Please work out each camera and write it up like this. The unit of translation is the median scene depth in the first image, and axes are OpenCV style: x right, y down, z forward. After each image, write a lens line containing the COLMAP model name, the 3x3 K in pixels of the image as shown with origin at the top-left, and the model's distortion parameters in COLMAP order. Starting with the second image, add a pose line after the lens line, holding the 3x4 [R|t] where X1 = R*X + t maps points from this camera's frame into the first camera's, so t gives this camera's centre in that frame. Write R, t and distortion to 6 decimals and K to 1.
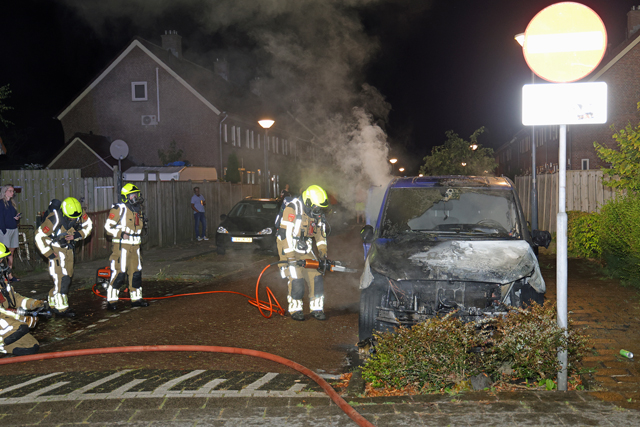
lens RADIAL K [[960.3, 0, 320.0], [0, 960.3, 213.5], [0, 0, 1]] dist [0.144223, 0.055039]
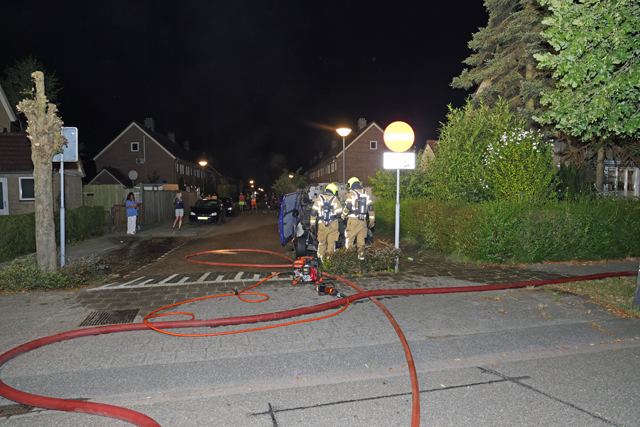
lens RADIAL K [[450.0, 0, 320.0], [0, 450.0, 213.5], [0, 0, 1]] dist [-0.054860, 0.002650]
pose [[0.969143, -0.002555, 0.246484, -0.105885], [-0.000913, 0.999902, 0.013957, 0.004278], [-0.246496, -0.013751, 0.969046, -0.040406]]
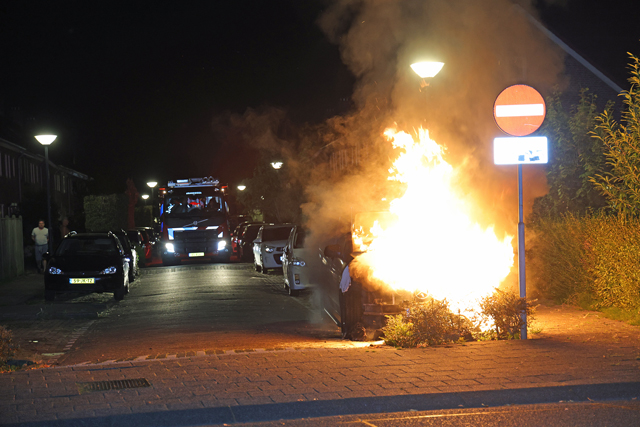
lens RADIAL K [[1547.9, 0, 319.2], [0, 1547.9, 236.0], [0, 0, 1]] dist [0.371681, 0.307054]
pose [[0.974420, -0.022685, 0.223586, -0.264579], [0.027082, 0.999495, -0.016619, 0.022976], [-0.223096, 0.022249, 0.974543, -0.570521]]
